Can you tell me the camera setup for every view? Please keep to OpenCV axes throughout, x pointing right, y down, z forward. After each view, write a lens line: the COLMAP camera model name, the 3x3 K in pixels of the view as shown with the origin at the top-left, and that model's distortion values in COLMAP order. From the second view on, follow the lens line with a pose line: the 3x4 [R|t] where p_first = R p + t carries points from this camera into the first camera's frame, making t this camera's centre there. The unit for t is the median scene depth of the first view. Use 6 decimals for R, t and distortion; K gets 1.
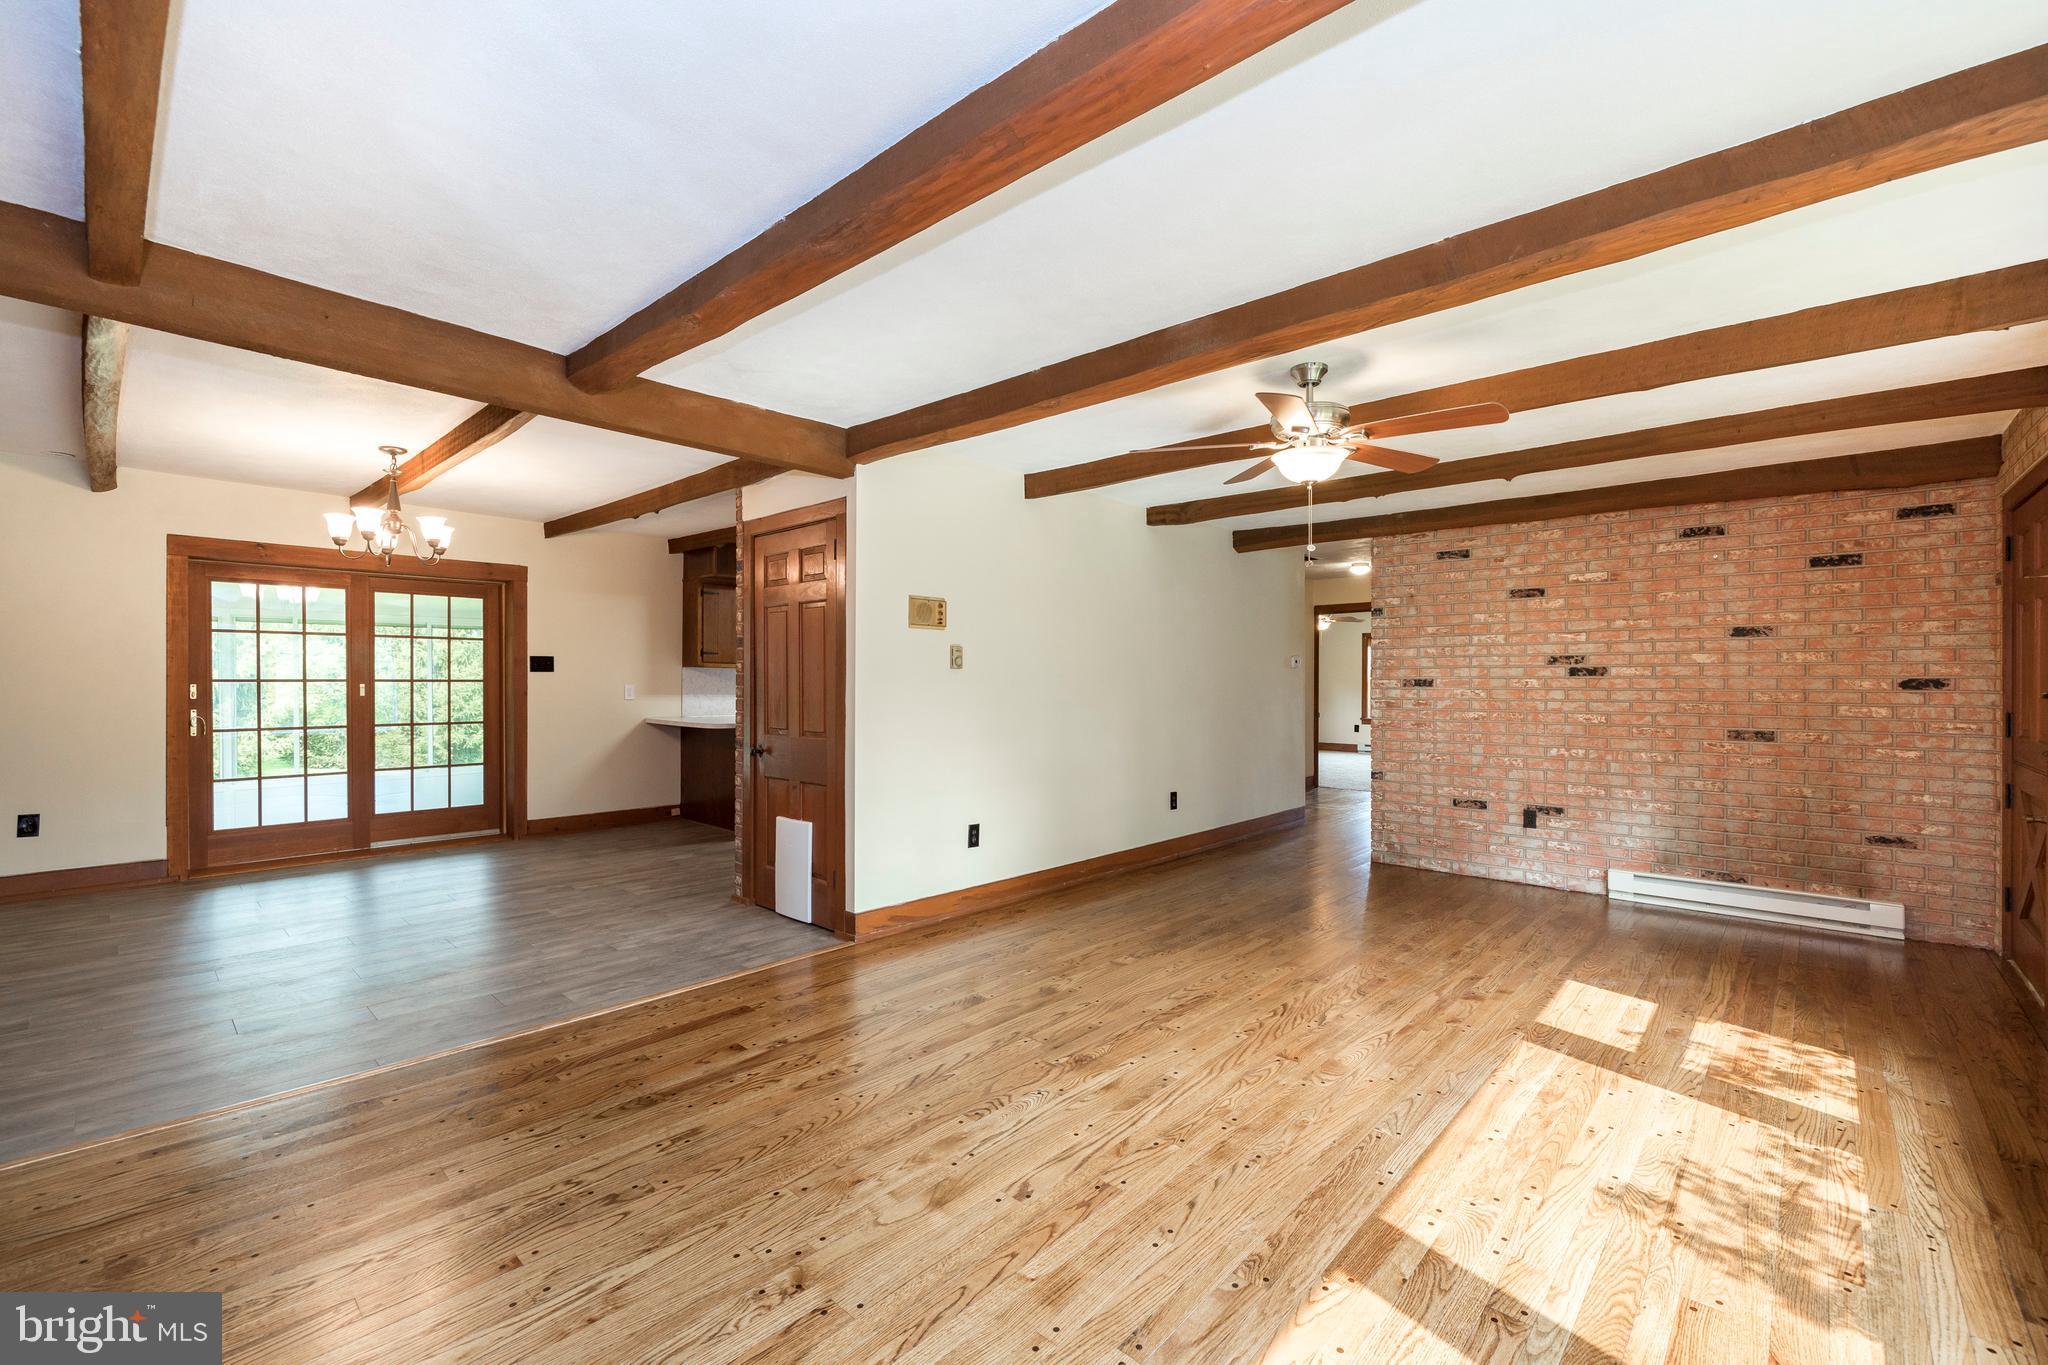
lens RADIAL K [[858.1, 0, 1029.6], [0, 858.1, 688.5], [0, 0, 1]] dist [0.000288, -0.000030]
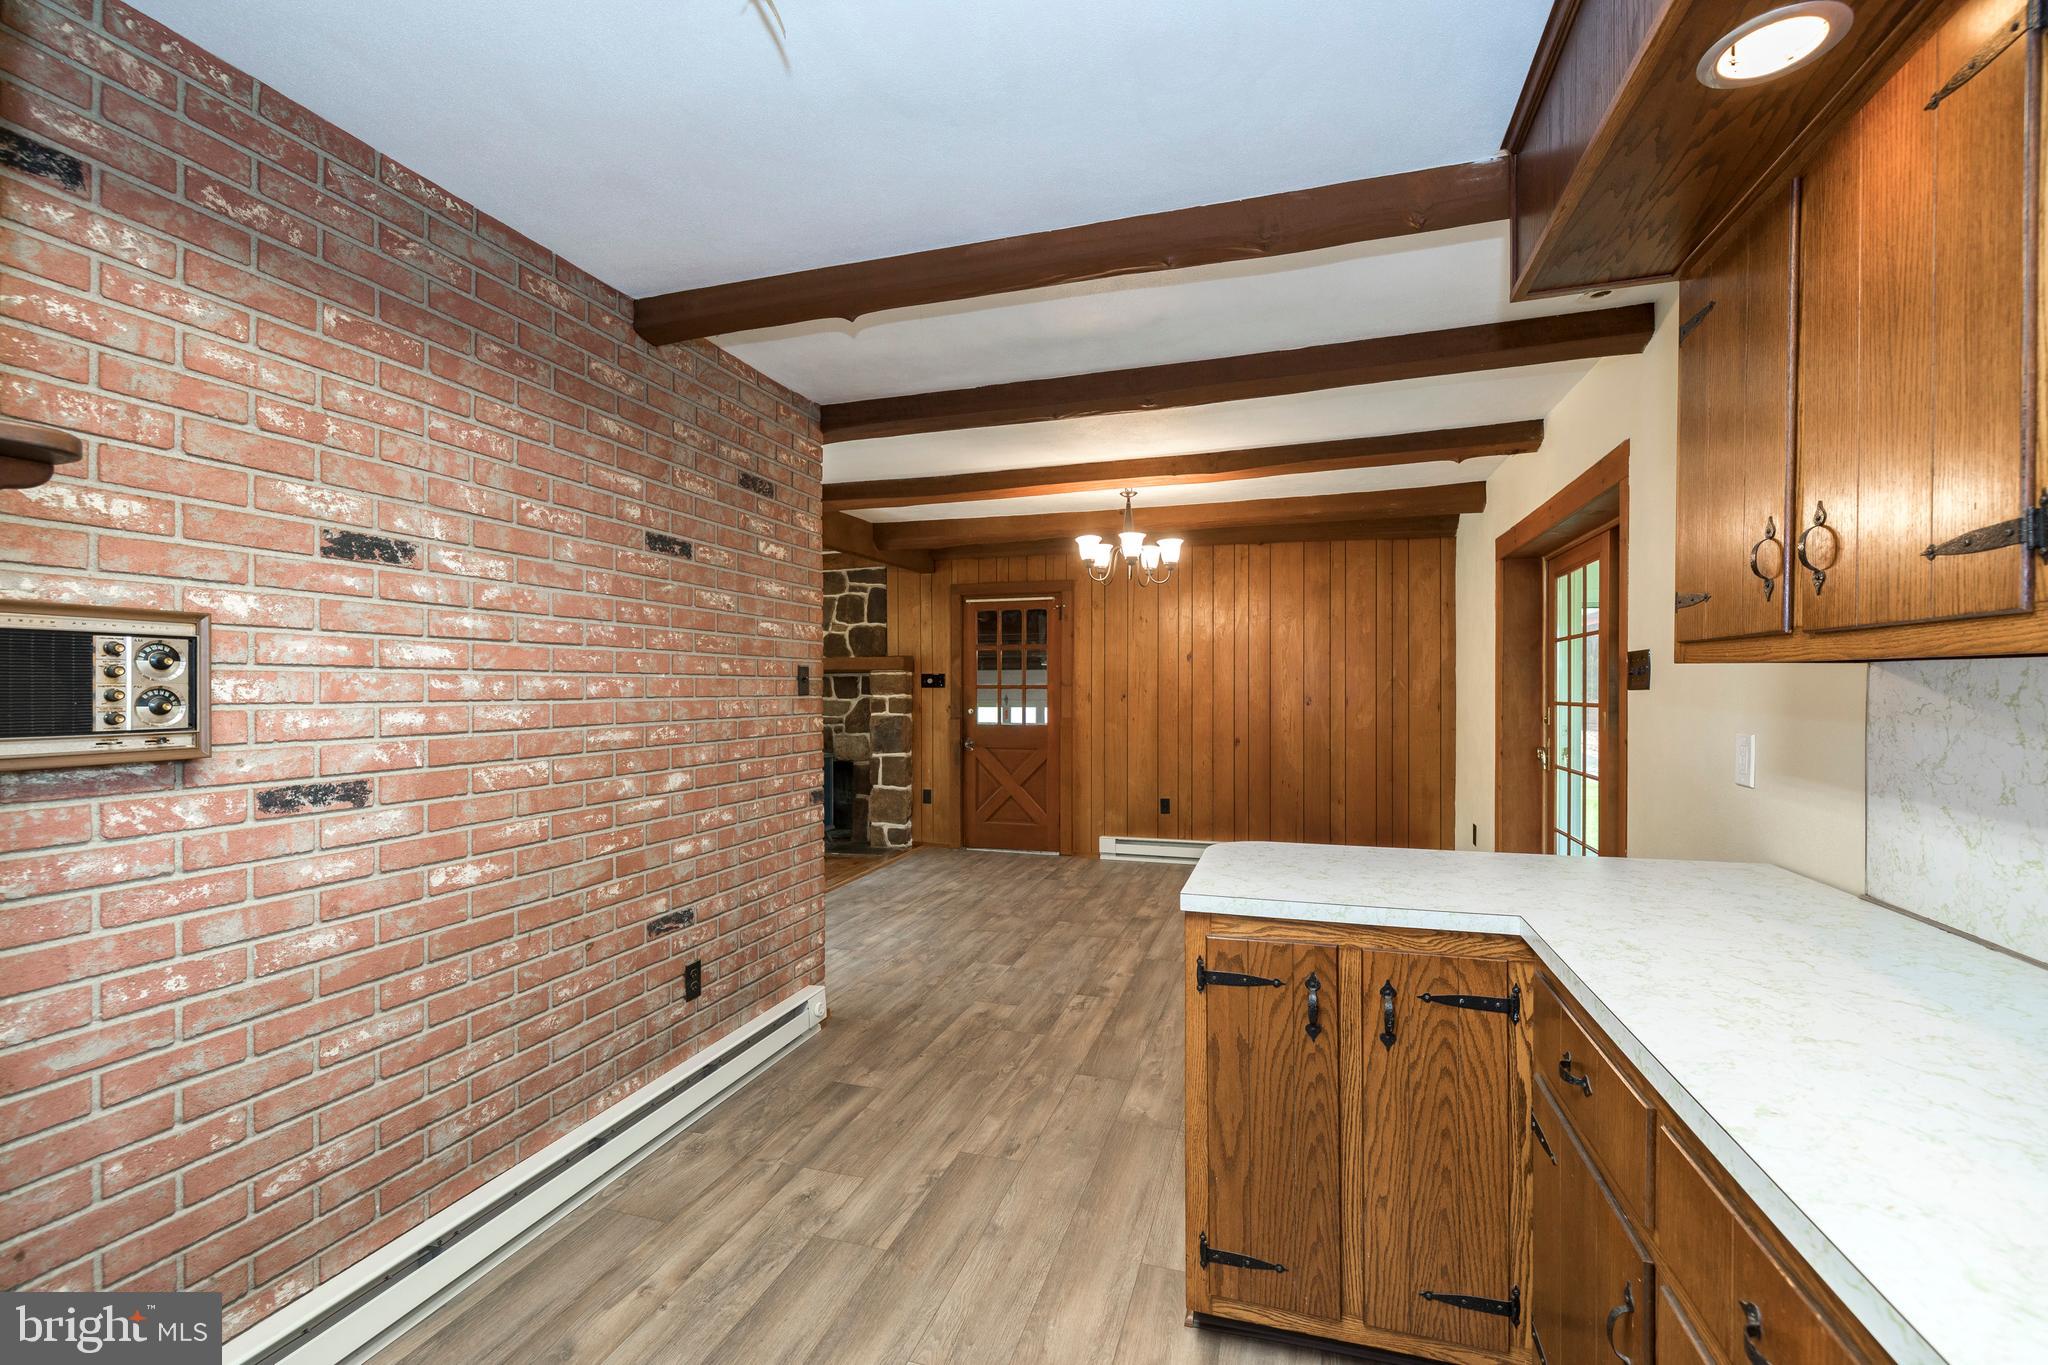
lens RADIAL K [[858.1, 0, 1029.6], [0, 858.1, 688.5], [0, 0, 1]] dist [0.000288, -0.000030]
pose [[-0.904205, 0.000514, -0.427098, -0.164761], [-0.003079, 0.999965, 0.007722, -0.025794], [0.427087, 0.008297, -0.904173, 1.444474]]
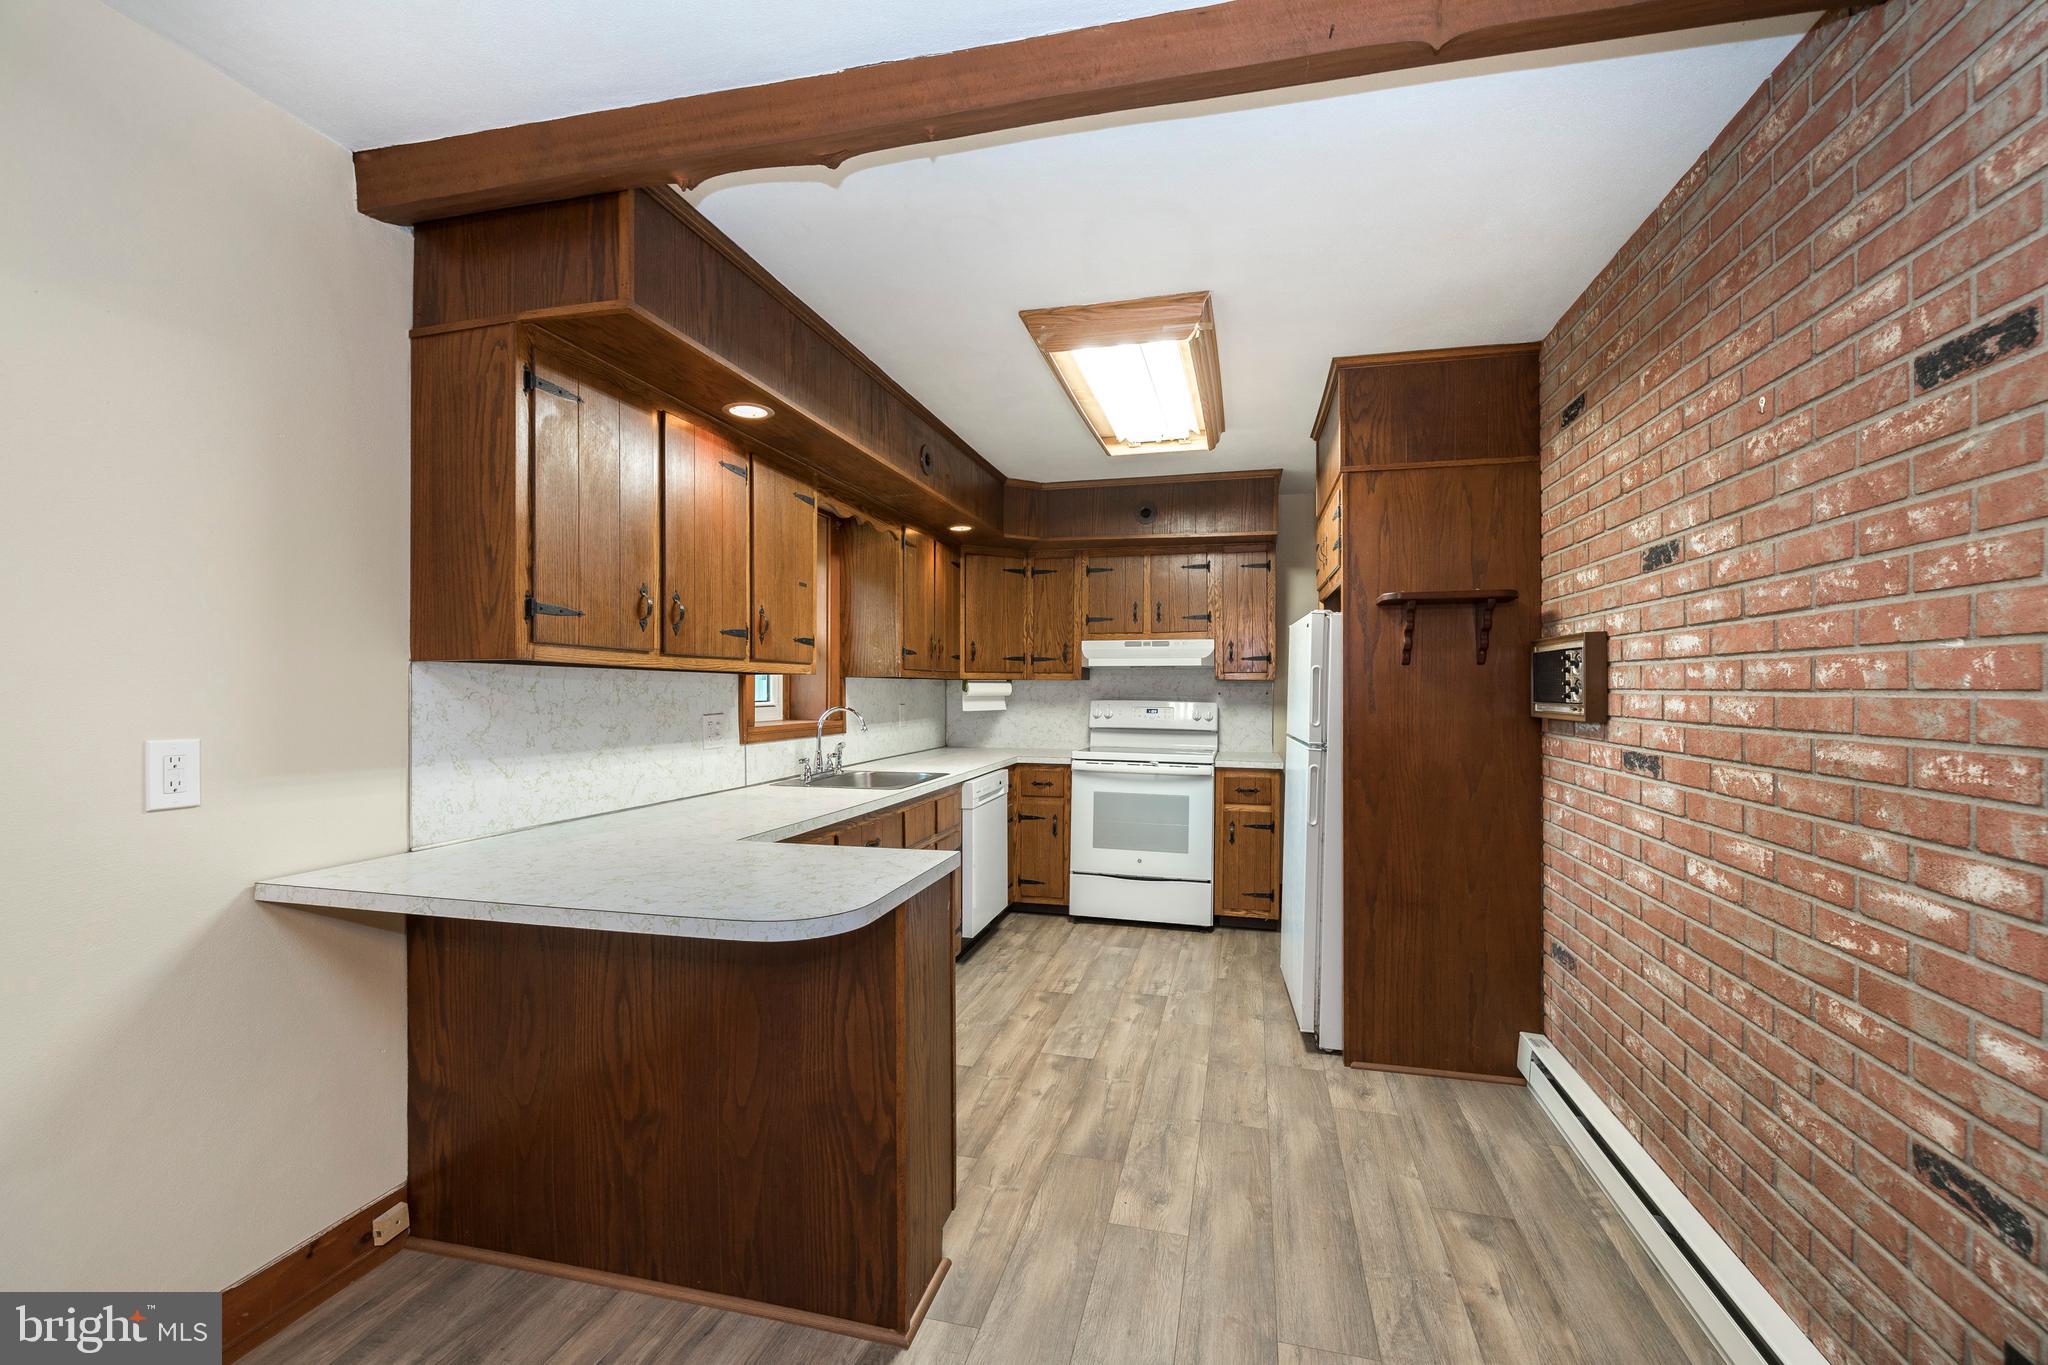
lens RADIAL K [[858.1, 0, 1029.6], [0, 858.1, 688.5], [0, 0, 1]] dist [0.000288, -0.000030]
pose [[0.877980, -0.003039, 0.478687, -0.476725], [0.006761, 0.999959, -0.006051, -0.017924], [-0.478649, 0.008549, 0.877965, 0.885514]]
